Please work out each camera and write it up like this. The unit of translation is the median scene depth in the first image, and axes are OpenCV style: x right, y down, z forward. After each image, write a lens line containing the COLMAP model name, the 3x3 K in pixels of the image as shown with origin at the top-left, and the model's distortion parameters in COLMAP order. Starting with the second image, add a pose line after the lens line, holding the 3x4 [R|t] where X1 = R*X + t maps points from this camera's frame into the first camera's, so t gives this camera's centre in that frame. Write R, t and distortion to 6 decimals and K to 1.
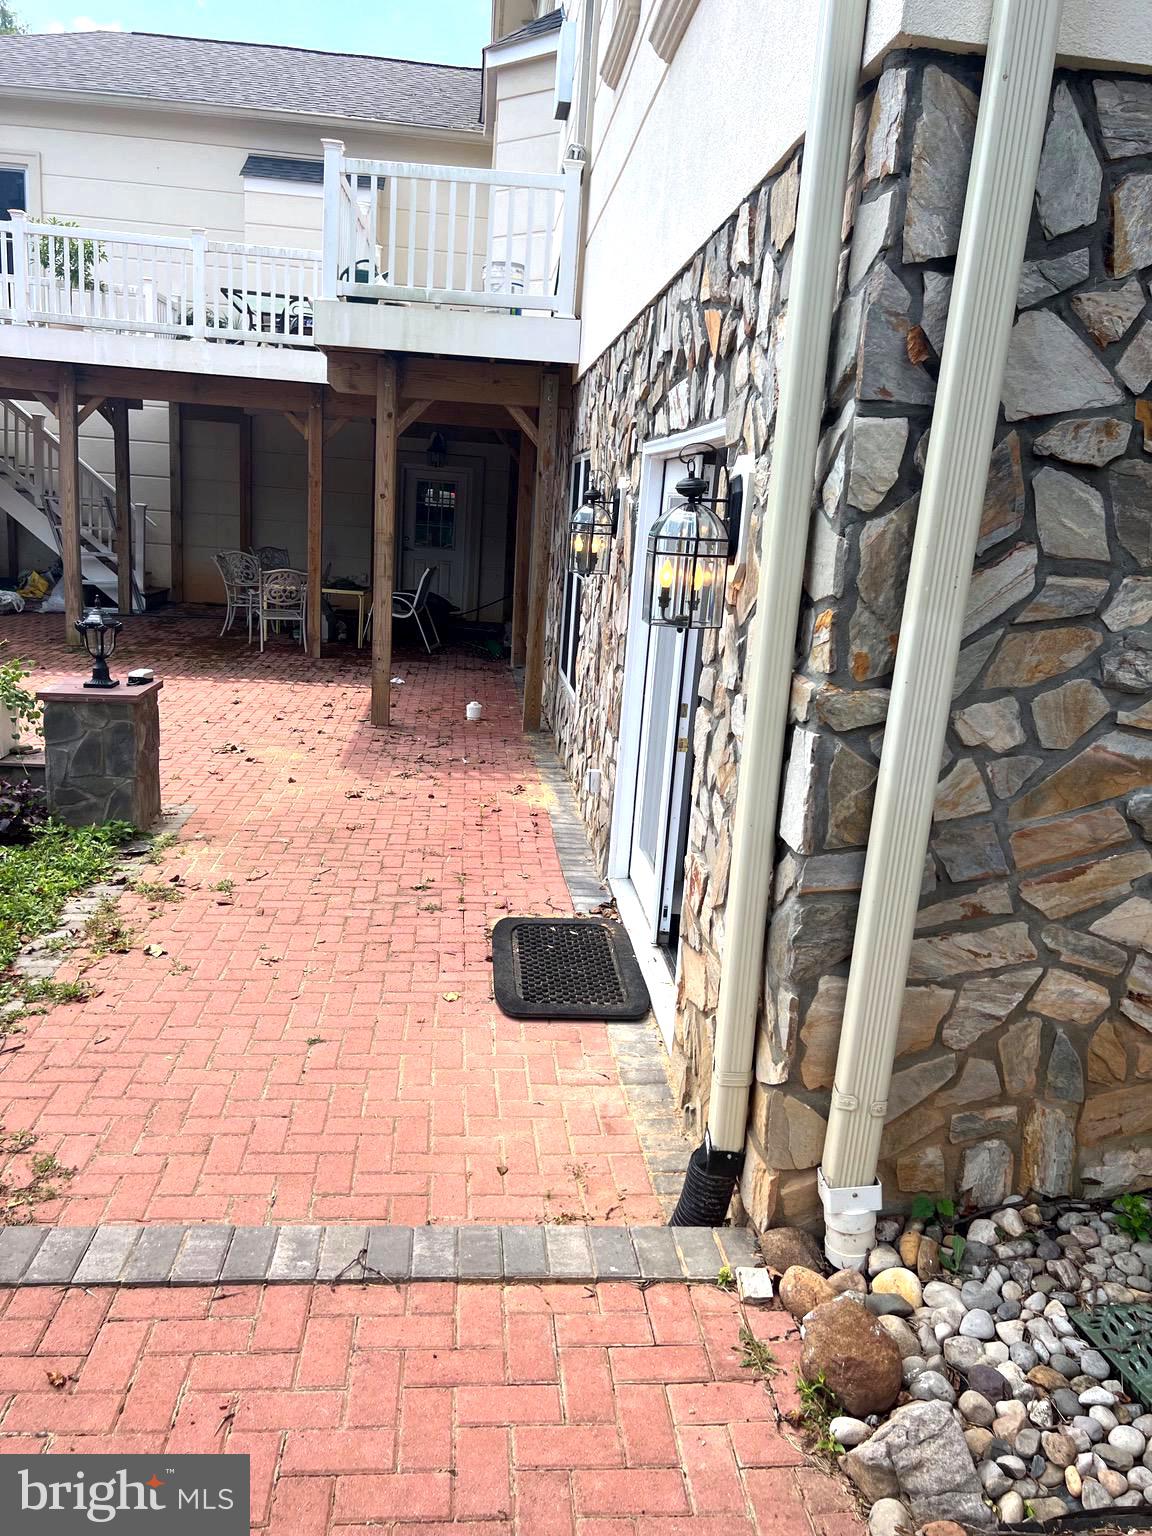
lens RADIAL K [[1150.2, 0, 570.8], [0, 1150.2, 774.3], [0, 0, 1]] dist [0.055562, -0.066885]
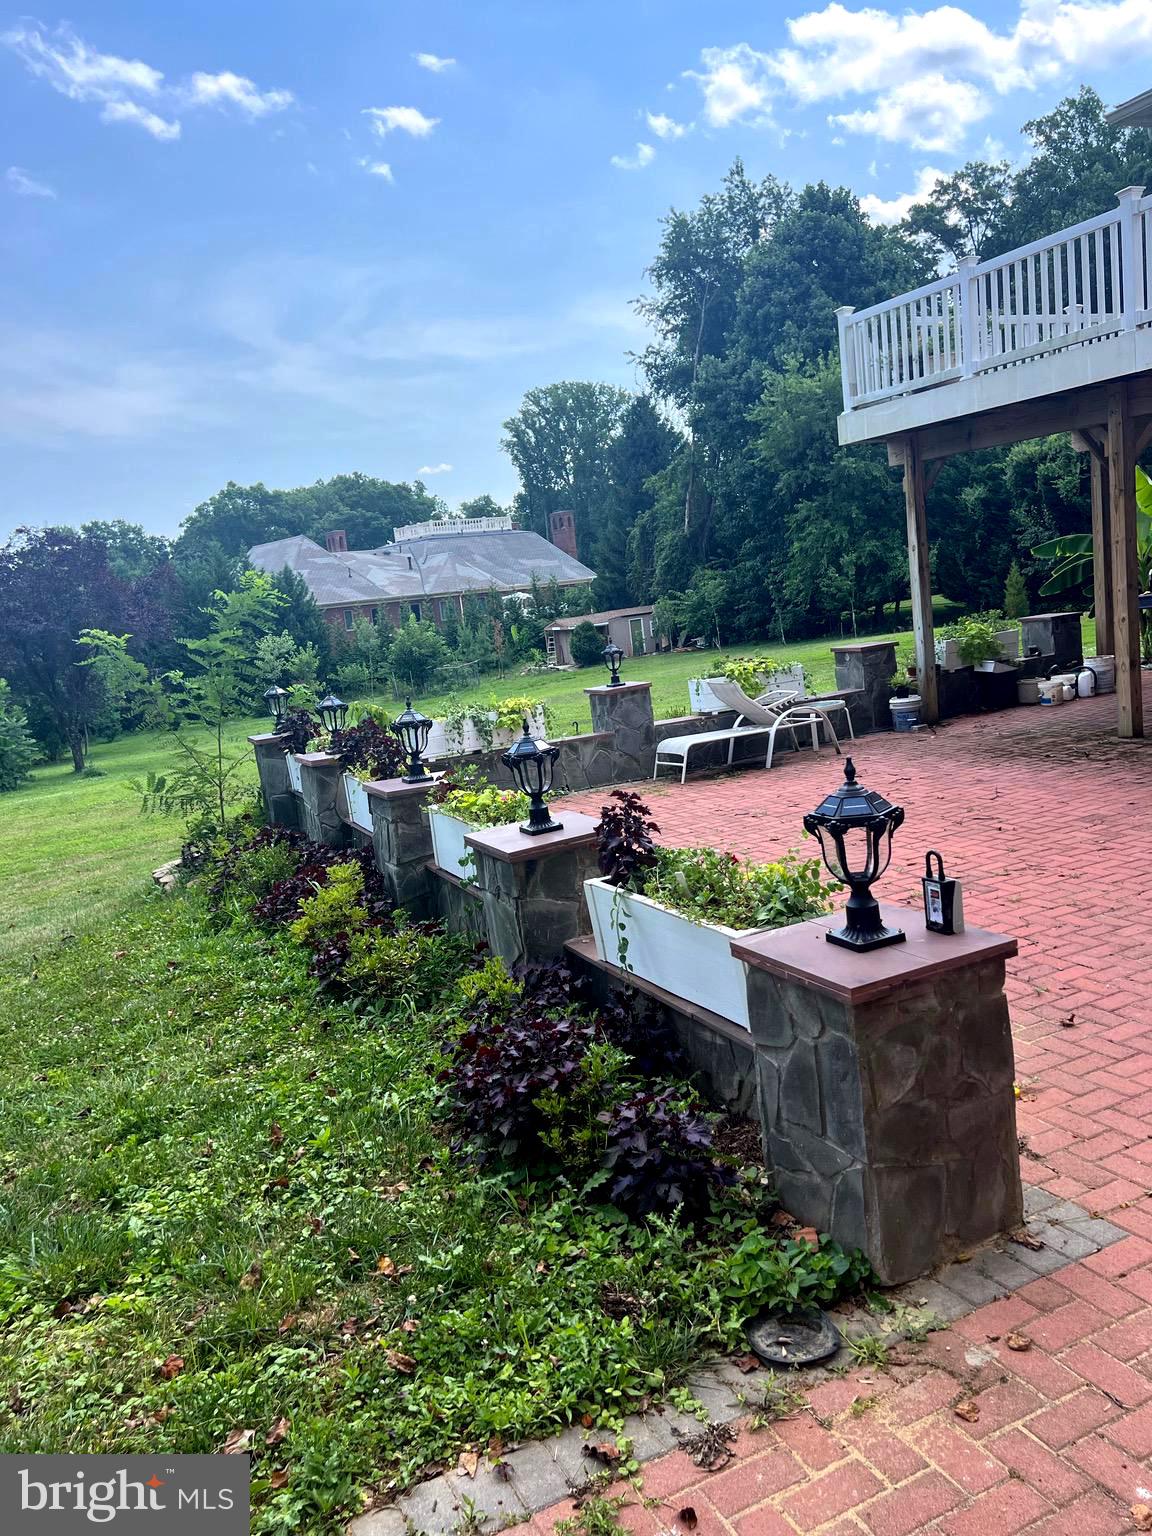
lens RADIAL K [[1150.2, 0, 585.4], [0, 1150.2, 775.0], [0, 0, 1]] dist [0.055562, -0.066885]
pose [[0.354939, 0.049671, -0.933569, -0.007578], [-0.092603, 0.995545, 0.017761, -0.247668], [0.930292, 0.080147, 0.357958, 1.244955]]
